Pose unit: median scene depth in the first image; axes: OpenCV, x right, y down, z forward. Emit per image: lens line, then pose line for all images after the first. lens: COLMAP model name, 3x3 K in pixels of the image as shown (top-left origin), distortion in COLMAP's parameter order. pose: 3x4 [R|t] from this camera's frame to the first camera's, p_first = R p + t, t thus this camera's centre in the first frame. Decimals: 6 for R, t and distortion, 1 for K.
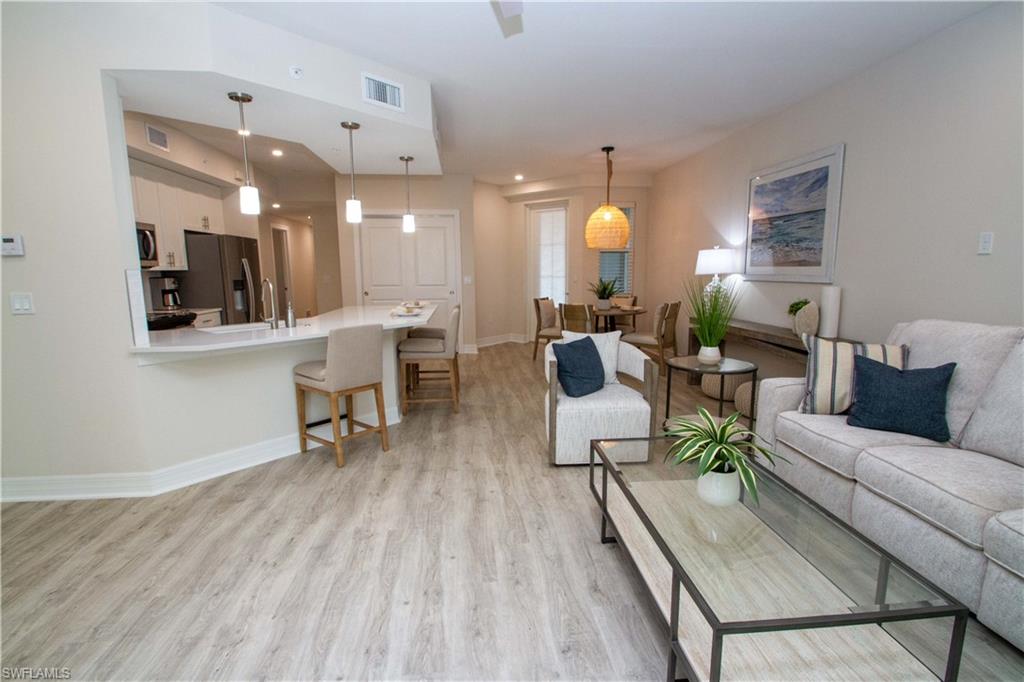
lens RADIAL K [[484.5, 0, 515.0], [0, 484.5, 345.9], [0, 0, 1]] dist [0.001430, -0.000120]
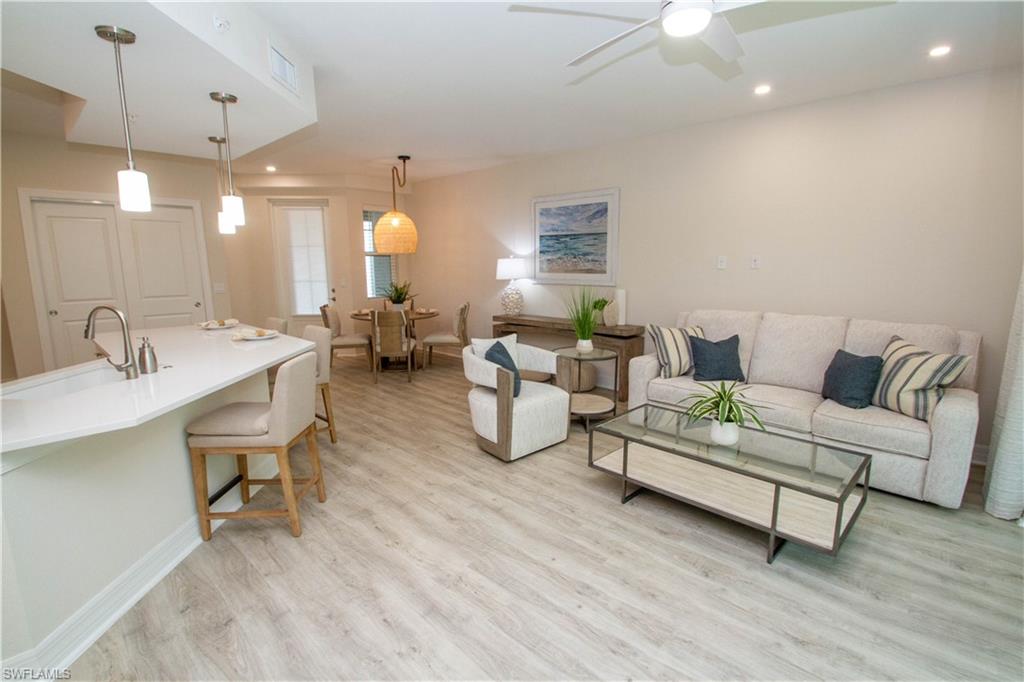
lens RADIAL K [[476.4, 0, 514.9], [0, 476.4, 343.0], [0, 0, 1]] dist [0.020297, -0.019918]
pose [[0.759302, -0.105466, 0.642135, -0.441176], [0.101849, 0.993879, 0.042804, -0.049668], [-0.642719, 0.032900, 0.765395, 0.123050]]
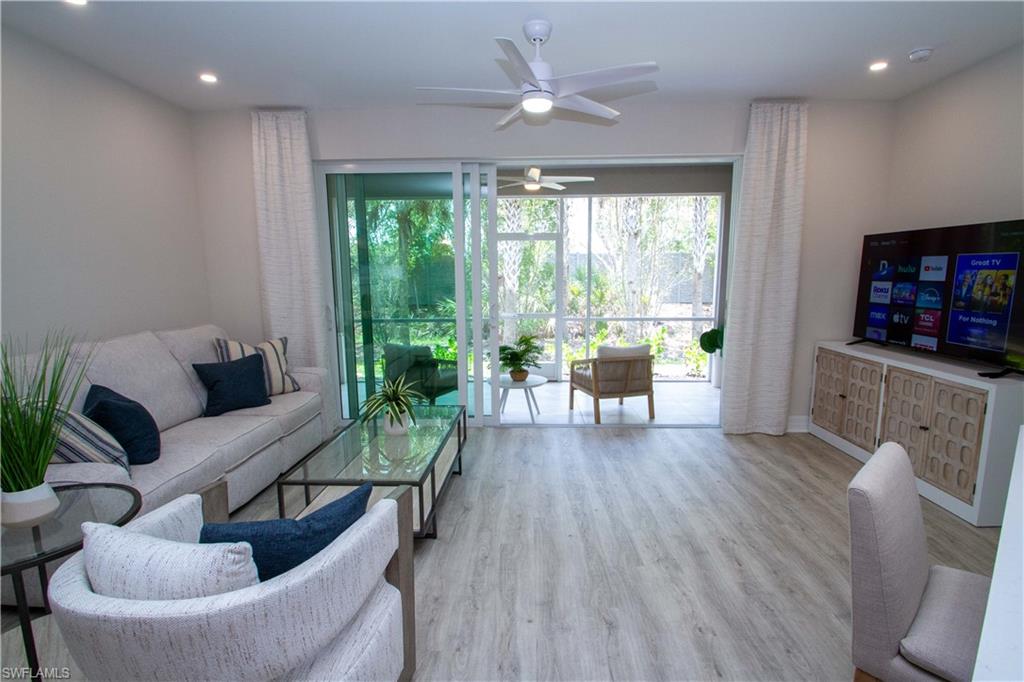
lens RADIAL K [[486.0, 0, 517.2], [0, 486.0, 343.6], [0, 0, 1]] dist [0.019760, -0.021322]
pose [[-0.991448, -0.004946, 0.130409, -0.081715], [0.035069, 0.952429, 0.302736, -0.193168], [-0.125702, 0.304720, -0.944110, 1.061930]]
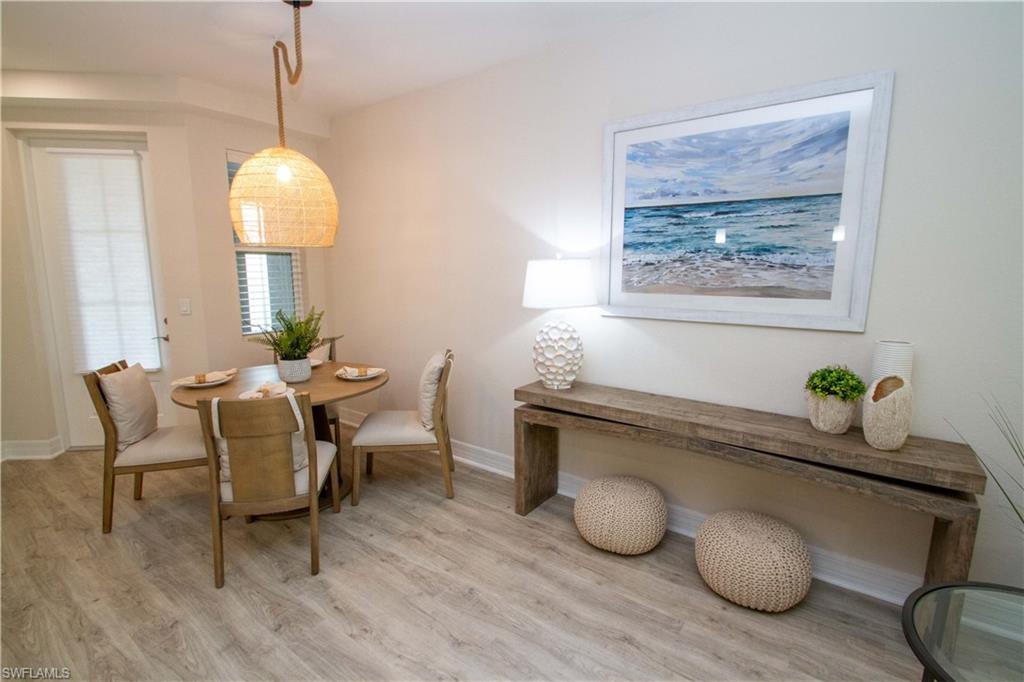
lens RADIAL K [[476.4, 0, 514.9], [0, 476.4, 343.0], [0, 0, 1]] dist [0.020297, -0.019918]
pose [[0.674462, -0.104394, 0.730892, -0.003901], [0.107435, 0.993293, 0.042732, -0.168066], [-0.730451, 0.049702, 0.681154, 0.850276]]
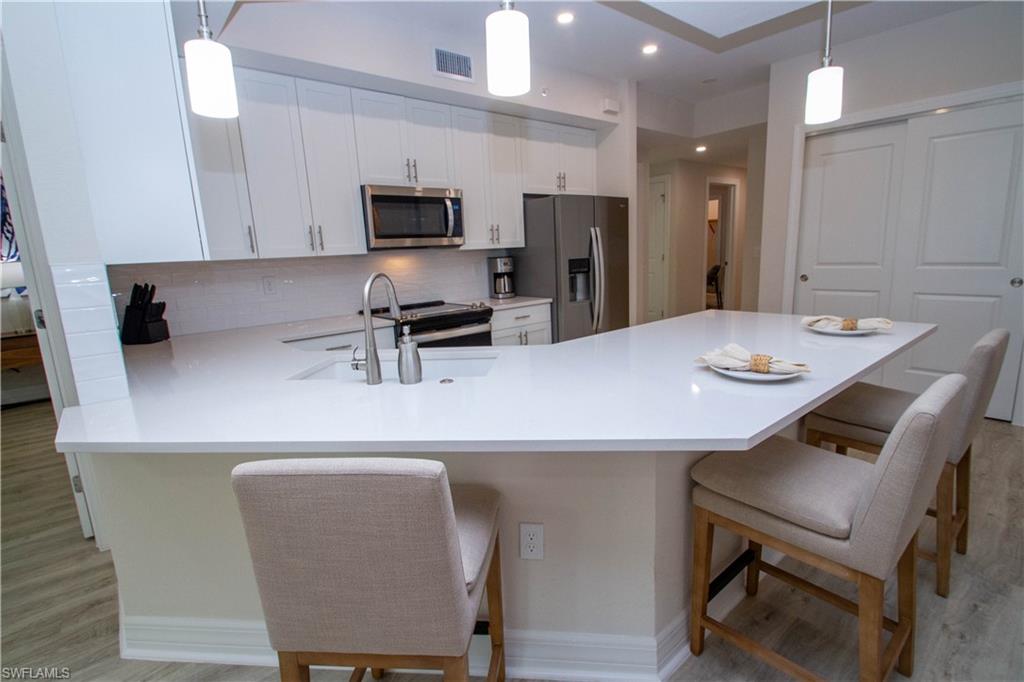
lens RADIAL K [[476.4, 0, 514.9], [0, 476.4, 343.0], [0, 0, 1]] dist [0.020297, -0.019918]
pose [[0.557434, 0.142814, -0.817846, -0.053257], [-0.089963, 0.989684, 0.111503, -0.115449], [0.825333, 0.011420, 0.564531, 0.732635]]
